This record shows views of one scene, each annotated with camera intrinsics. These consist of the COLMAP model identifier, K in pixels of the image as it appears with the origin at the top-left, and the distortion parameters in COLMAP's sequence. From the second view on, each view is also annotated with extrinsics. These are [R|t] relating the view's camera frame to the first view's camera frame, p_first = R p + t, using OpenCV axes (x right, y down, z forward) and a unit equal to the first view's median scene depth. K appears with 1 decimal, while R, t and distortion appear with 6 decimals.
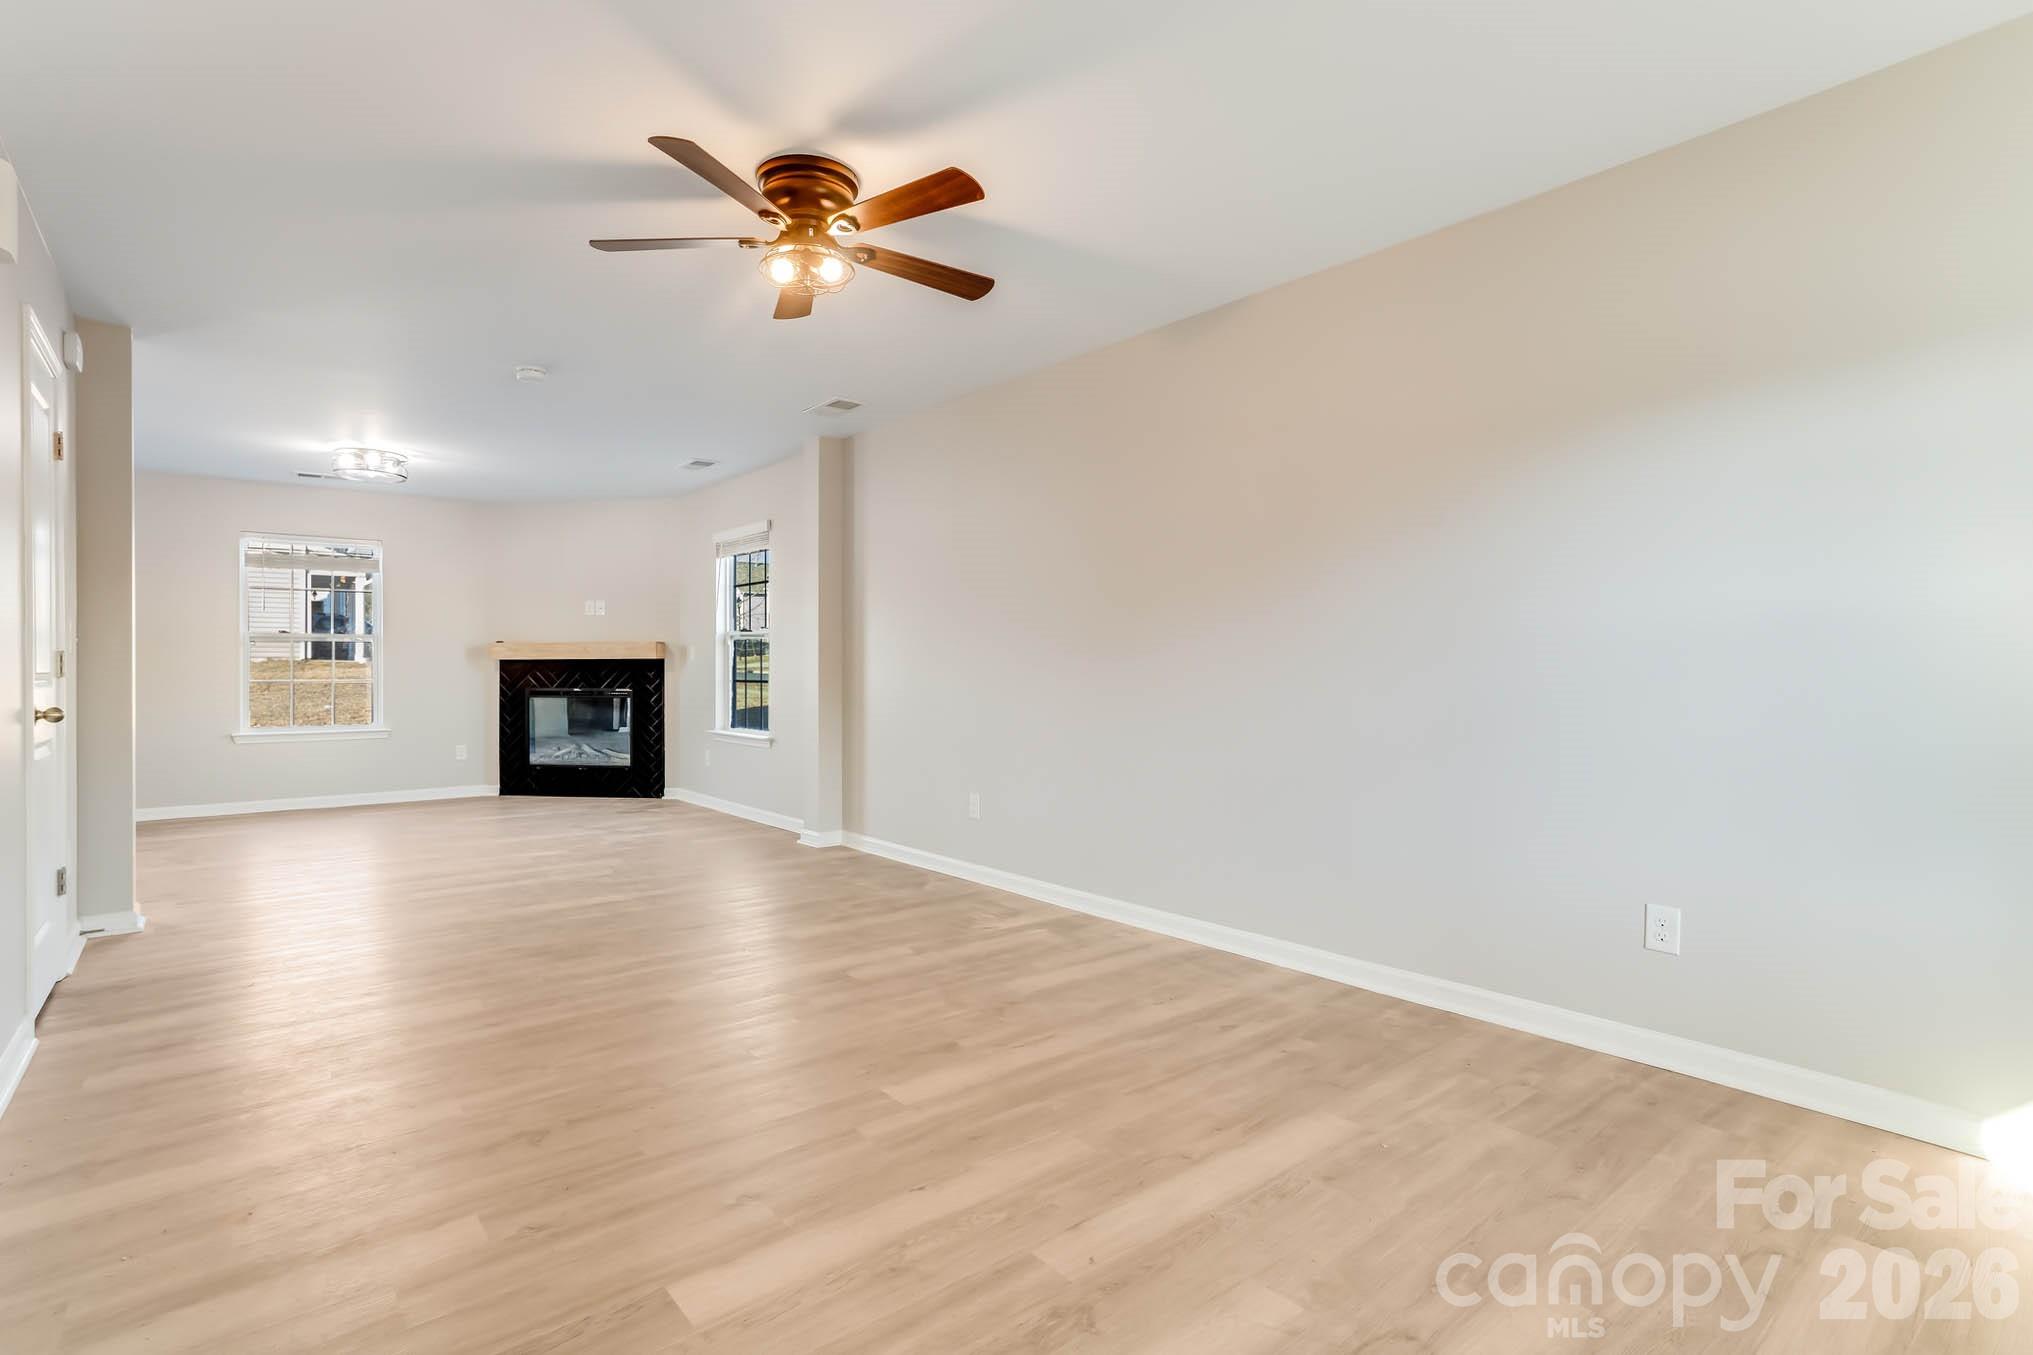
lens RADIAL K [[1003.9, 0, 1009.7], [0, 1003.9, 691.6], [0, 0, 1]] dist [-0.024289, 0.000583]
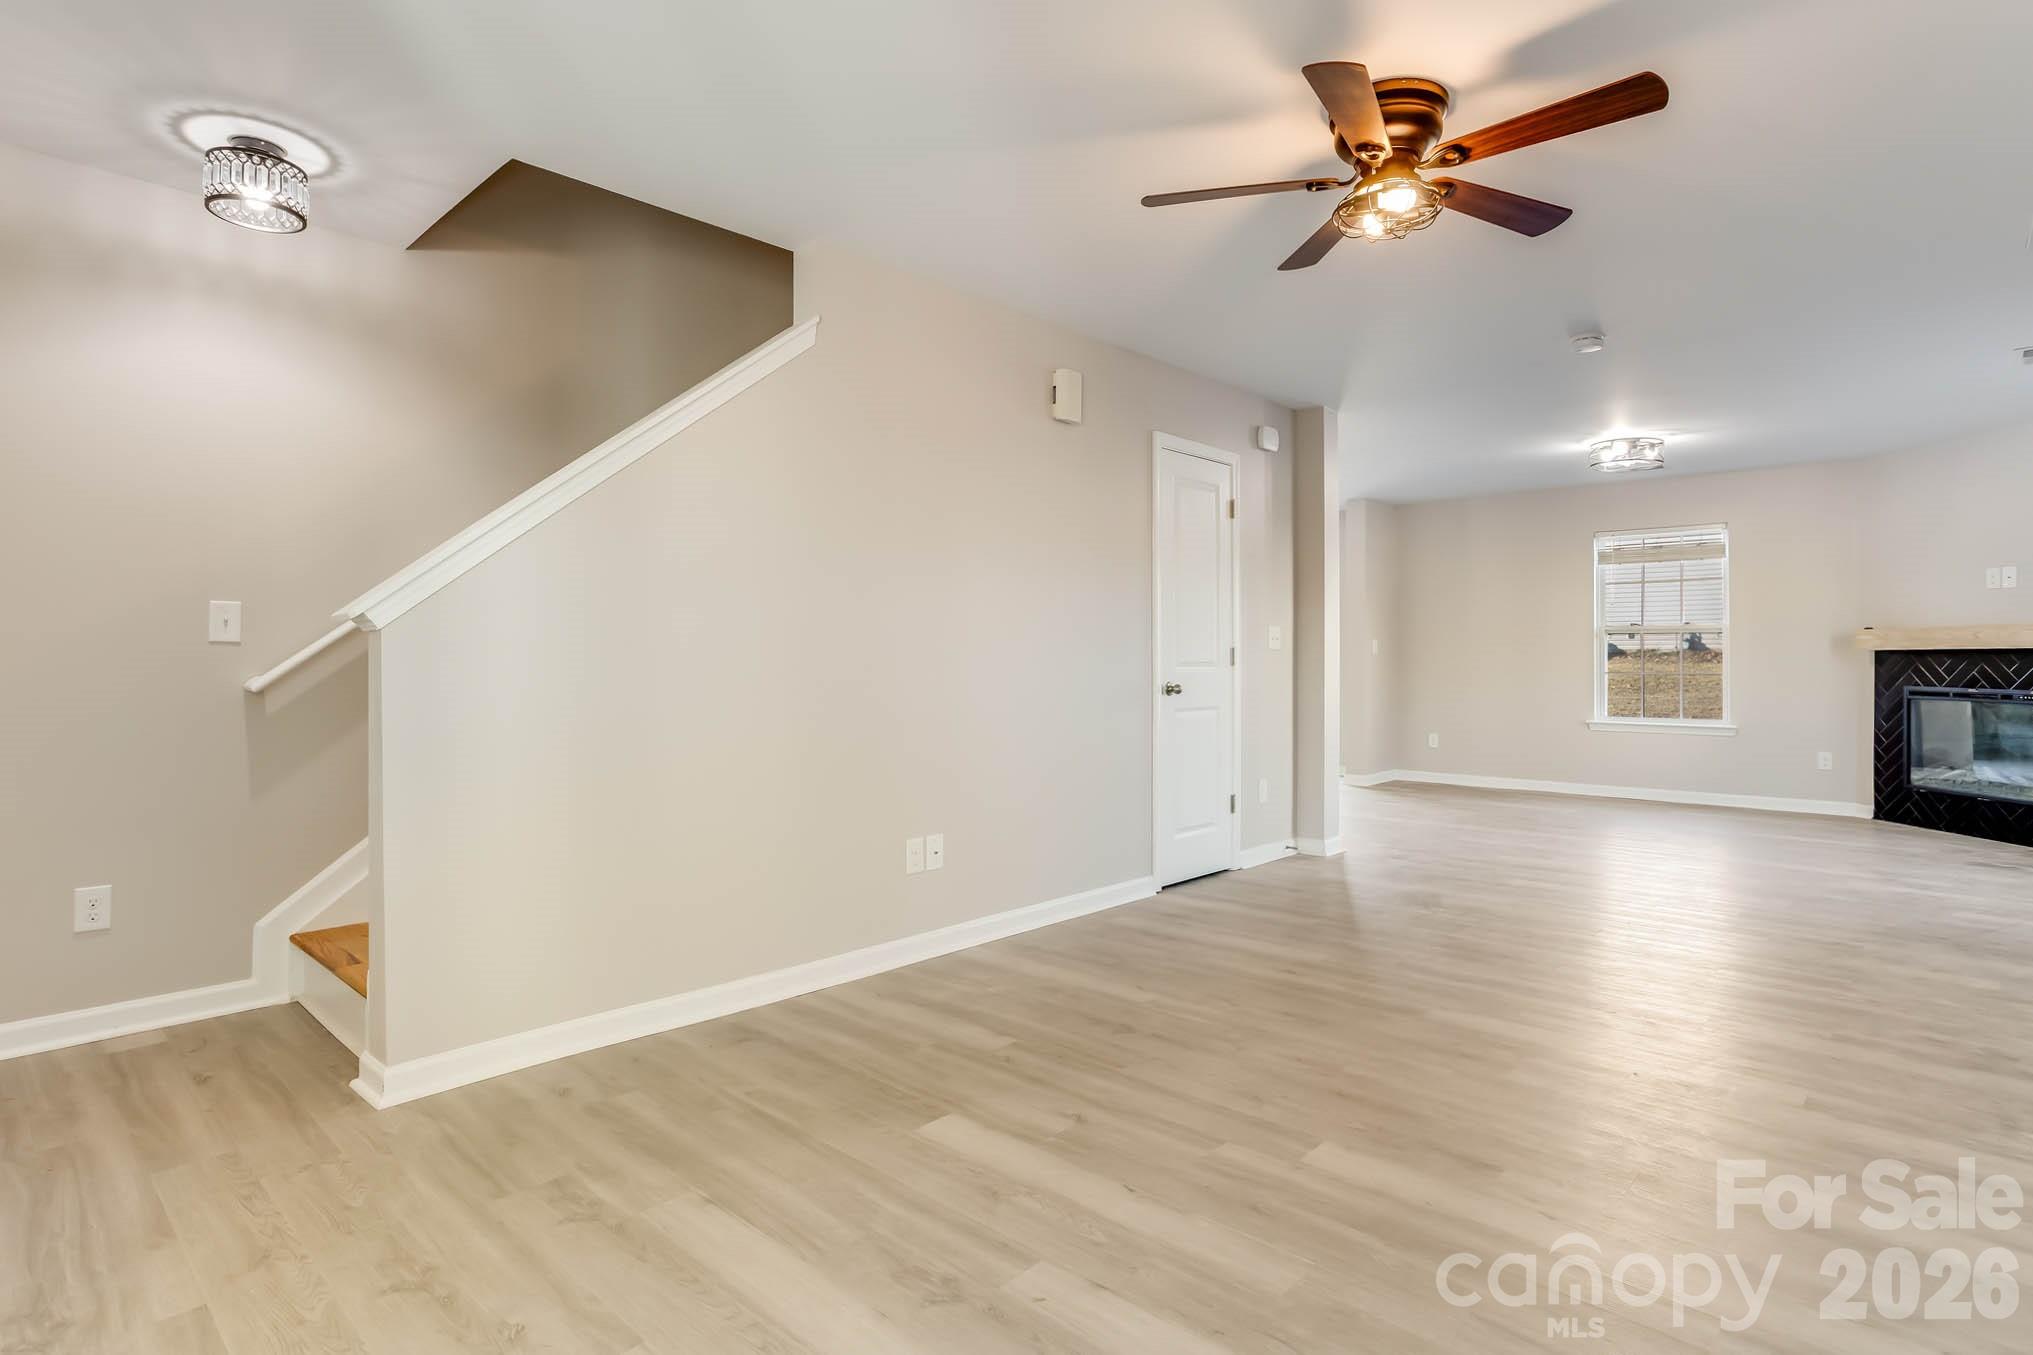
lens RADIAL K [[1072.5, 0, 1010.0], [0, 1072.5, 666.7], [0, 0, 1]] dist [-0.004928, 0.000486]
pose [[0.125569, 0.009277, -0.992041, 0.281409], [-0.025445, 0.999657, 0.006127, -0.007033], [0.991758, 0.024473, 0.125762, 0.219059]]
